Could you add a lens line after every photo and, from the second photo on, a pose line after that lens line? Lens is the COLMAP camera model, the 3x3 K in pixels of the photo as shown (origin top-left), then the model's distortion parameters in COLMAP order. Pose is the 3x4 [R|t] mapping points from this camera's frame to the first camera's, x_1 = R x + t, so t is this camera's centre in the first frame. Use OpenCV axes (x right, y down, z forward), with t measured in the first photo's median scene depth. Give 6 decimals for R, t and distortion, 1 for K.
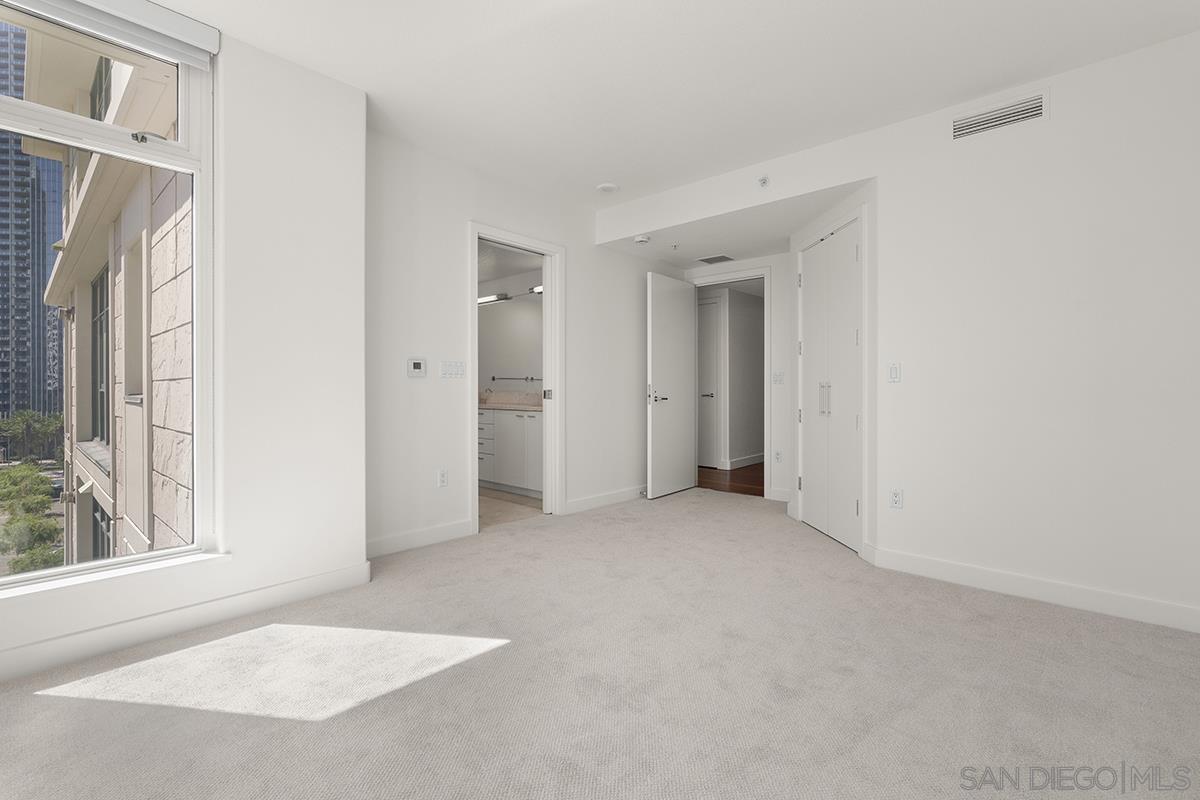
lens RADIAL K [[548.2, 0, 594.4], [0, 548.2, 394.2], [0, 0, 1]] dist [-0.011381, 0.004973]
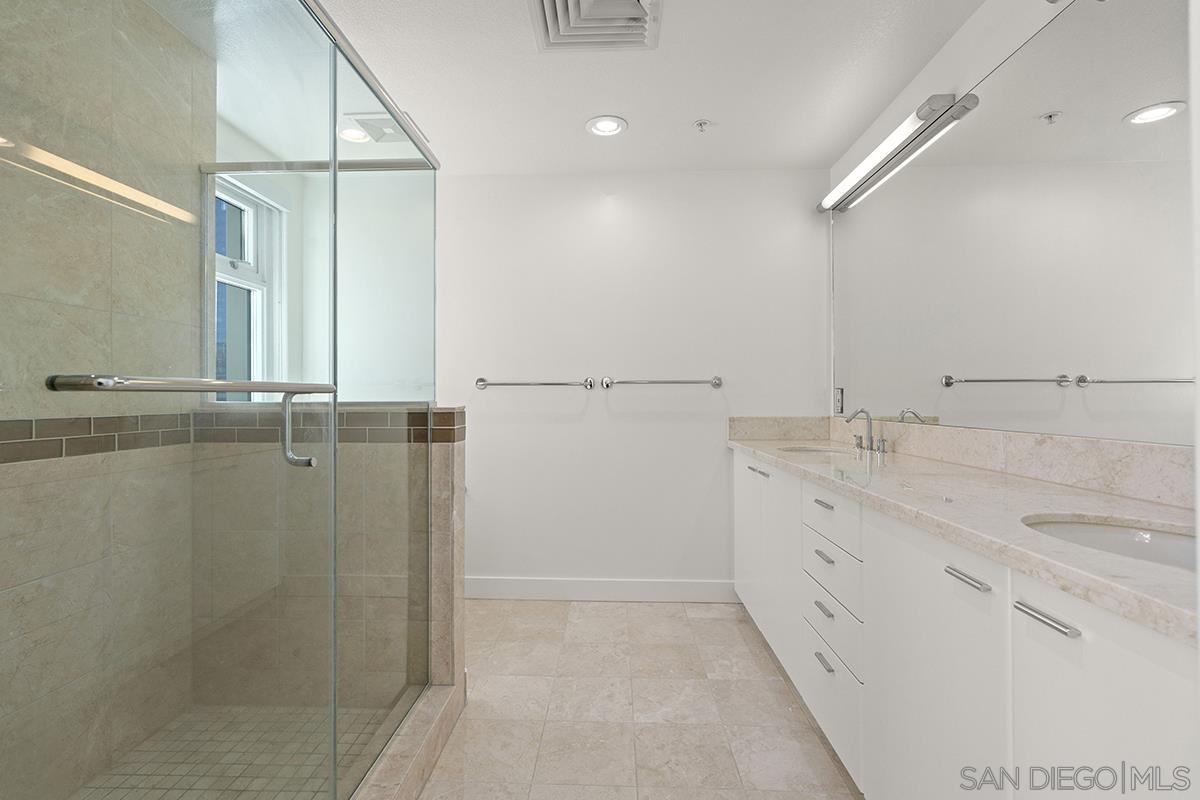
lens RADIAL K [[548.2, 0, 597.8], [0, 548.2, 398.0], [0, 0, 1]] dist [-0.011381, 0.004973]
pose [[0.647414, 0.001214, -0.762138, -0.097672], [-0.006268, 0.999973, -0.003732, -0.026142], [0.762113, 0.007194, 0.647404, 1.048765]]
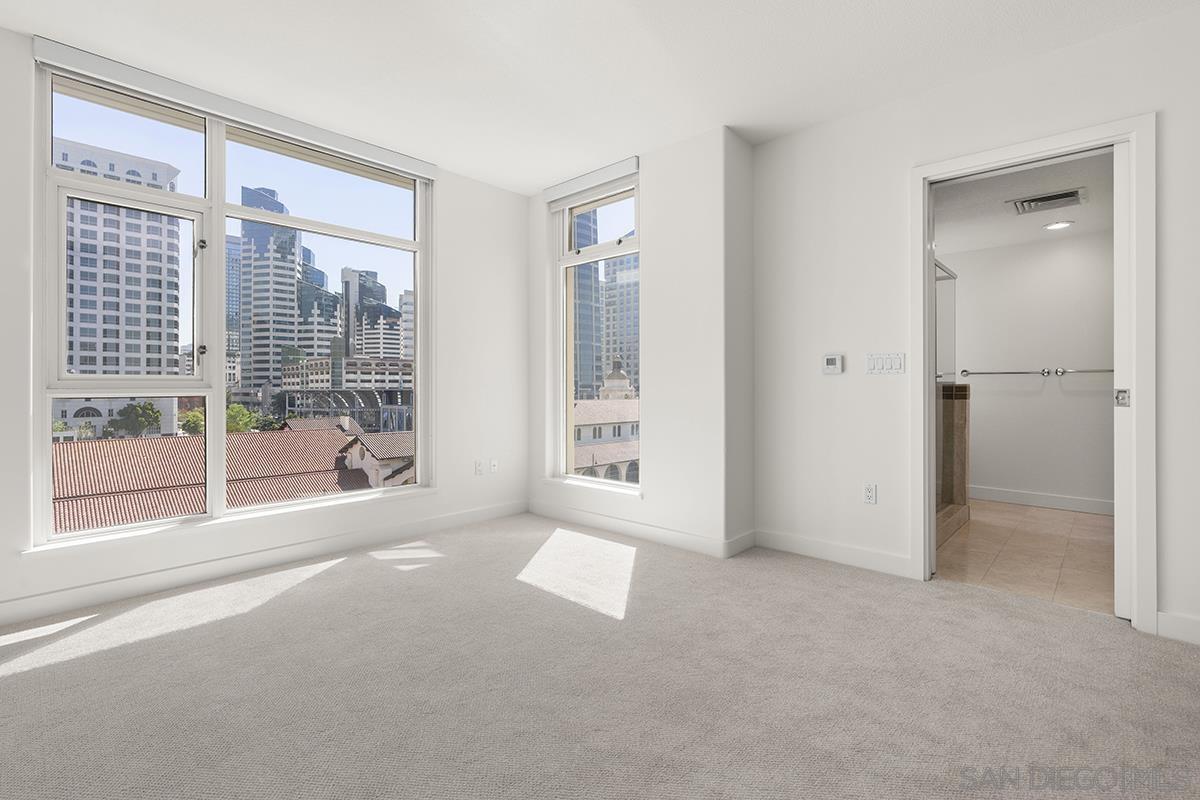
lens RADIAL K [[548.2, 0, 589.7], [0, 548.2, 392.8], [0, 0, 1]] dist [-0.011381, 0.004973]
pose [[-0.021462, 0.009862, -0.999721, 0.535642], [-0.010596, 0.999893, 0.010091, -0.004939], [0.999714, 0.010809, -0.021355, 0.553448]]
